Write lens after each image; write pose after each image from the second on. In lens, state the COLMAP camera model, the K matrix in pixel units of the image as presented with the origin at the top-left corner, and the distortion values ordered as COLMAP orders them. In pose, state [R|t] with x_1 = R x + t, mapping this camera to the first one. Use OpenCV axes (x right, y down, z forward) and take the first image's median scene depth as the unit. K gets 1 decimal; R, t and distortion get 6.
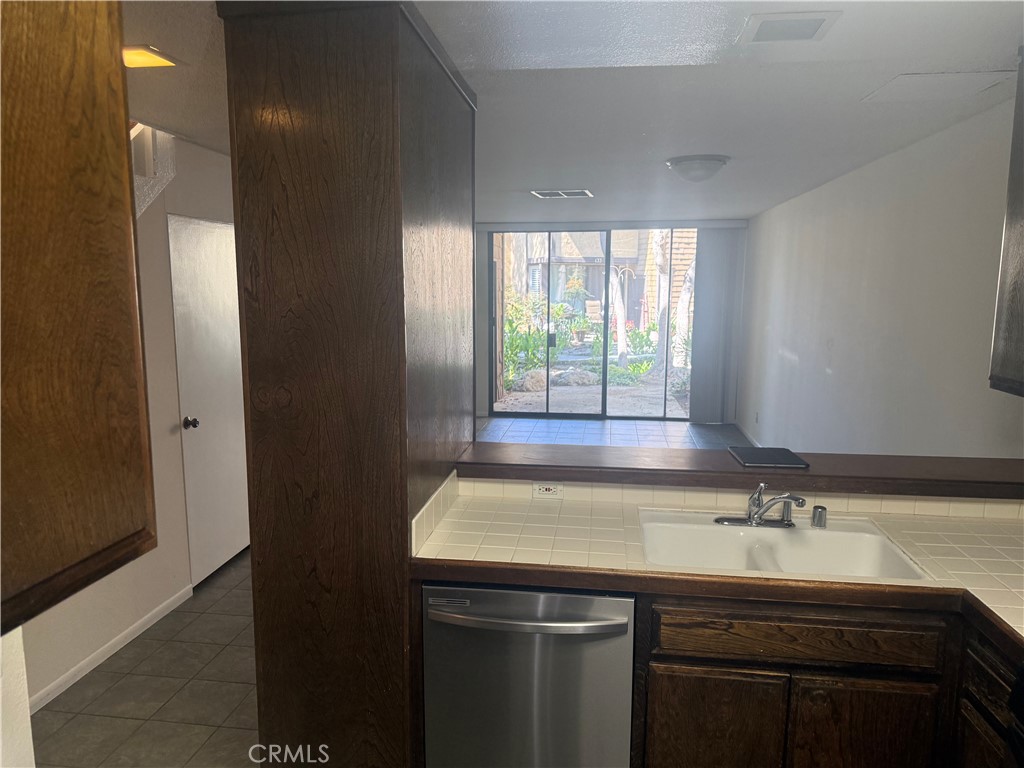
lens RADIAL K [[737.4, 0, 508.7], [0, 737.4, 381.2], [0, 0, 1]] dist [0.077652, -0.094161]
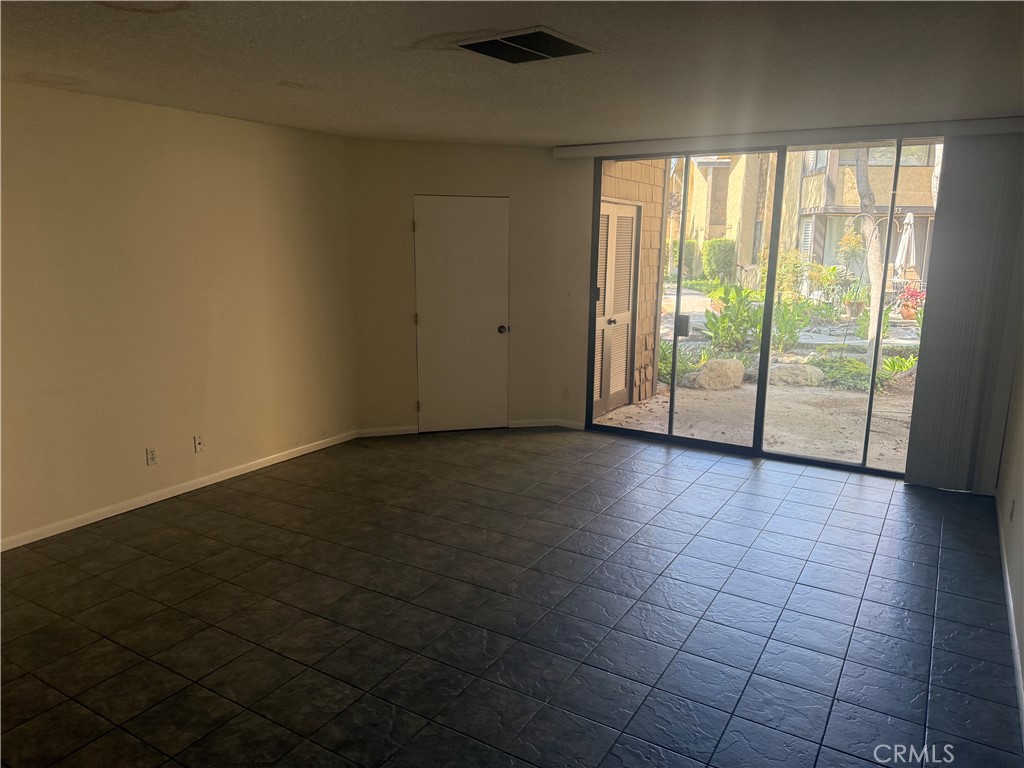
lens RADIAL K [[737.4, 0, 504.9], [0, 737.4, 381.2], [0, 0, 1]] dist [0.077652, -0.094161]
pose [[0.917457, 0.082293, -0.389231, 0.129340], [-0.060340, 0.995837, 0.068316, -0.031516], [0.393233, -0.039190, 0.918603, 0.251076]]
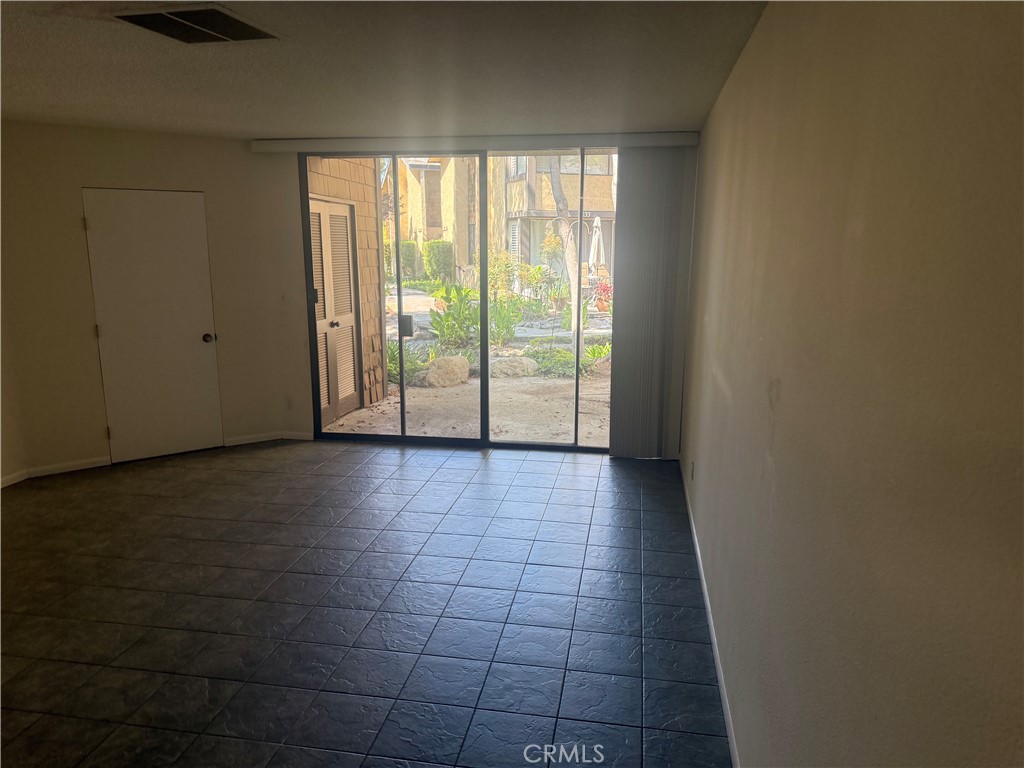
lens RADIAL K [[737.4, 0, 508.9], [0, 737.4, 380.8], [0, 0, 1]] dist [0.077652, -0.094161]
pose [[0.999223, 0.006739, -0.038840, 0.130796], [-0.004658, 0.998561, 0.053418, -0.031627], [0.039144, -0.053195, 0.997817, 0.259609]]
